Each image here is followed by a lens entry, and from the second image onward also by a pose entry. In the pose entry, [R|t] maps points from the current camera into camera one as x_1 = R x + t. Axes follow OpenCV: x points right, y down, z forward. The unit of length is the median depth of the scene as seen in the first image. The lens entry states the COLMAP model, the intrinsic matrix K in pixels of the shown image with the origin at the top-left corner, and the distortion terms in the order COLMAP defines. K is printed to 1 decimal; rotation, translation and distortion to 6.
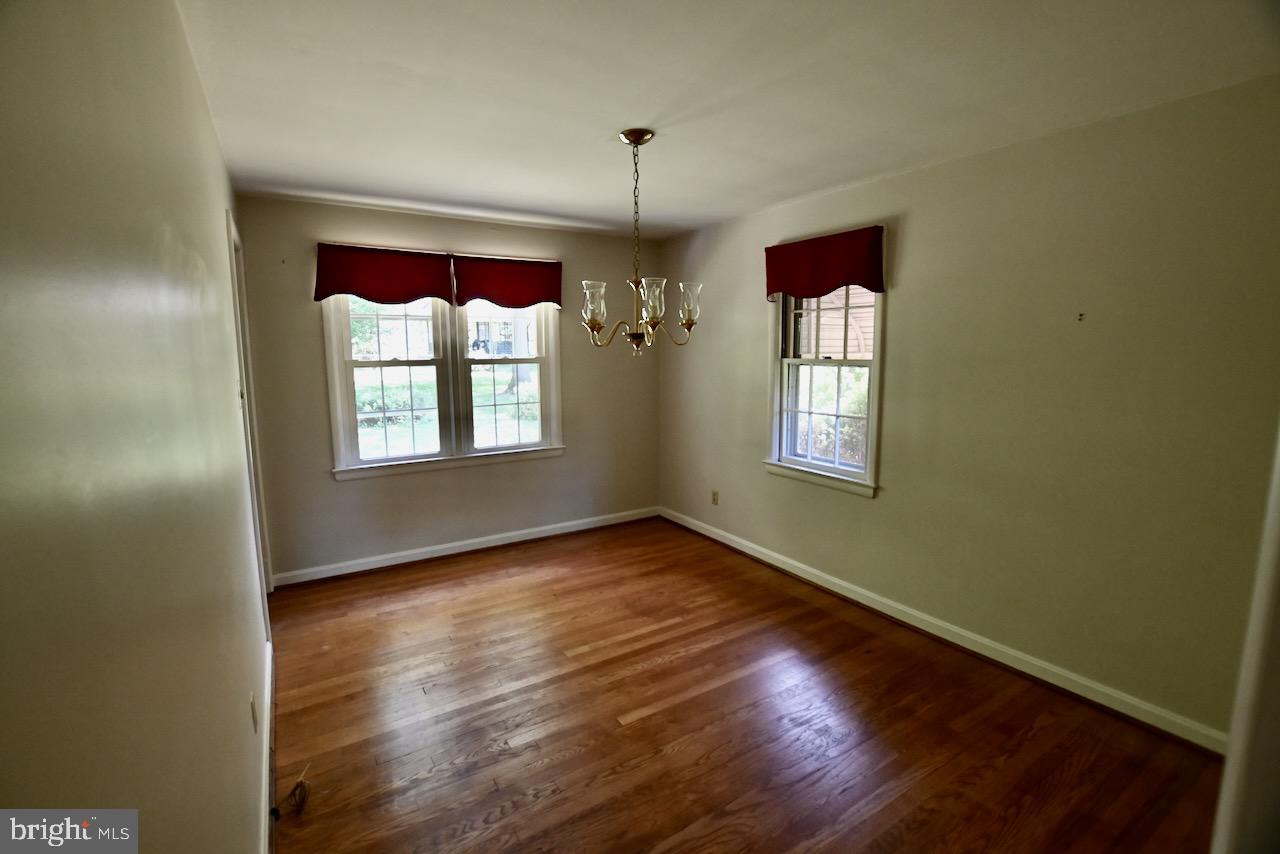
lens RADIAL K [[574.9, 0, 642.7], [0, 574.9, 430.2], [0, 0, 1]] dist [-0.019030, 0.001450]
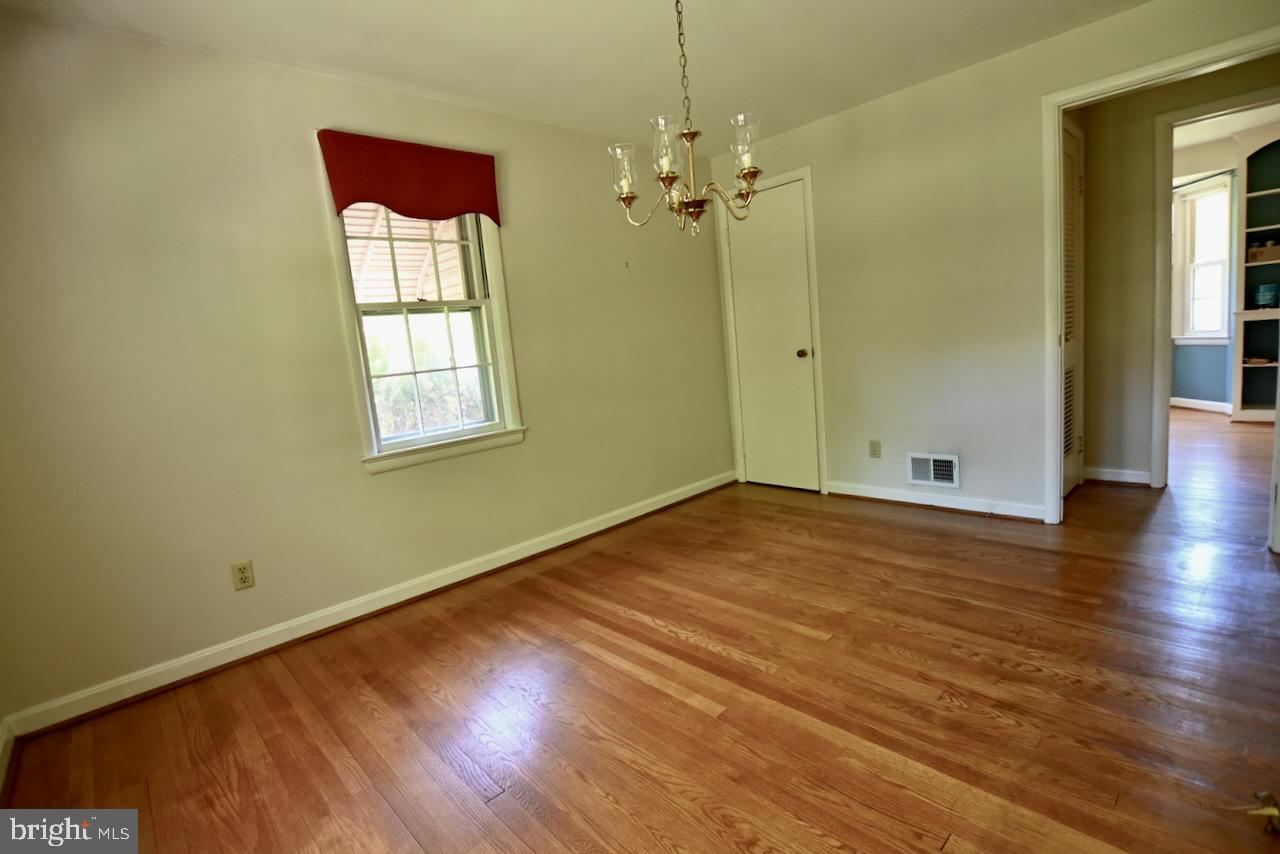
lens RADIAL K [[574.9, 0, 652.5], [0, 574.9, 425.2], [0, 0, 1]] dist [-0.019030, 0.001450]
pose [[-0.201121, -0.112381, 0.973099, -0.605161], [0.229397, 0.960370, 0.158323, -0.013770], [-0.952327, 0.255068, -0.167371, 0.978229]]
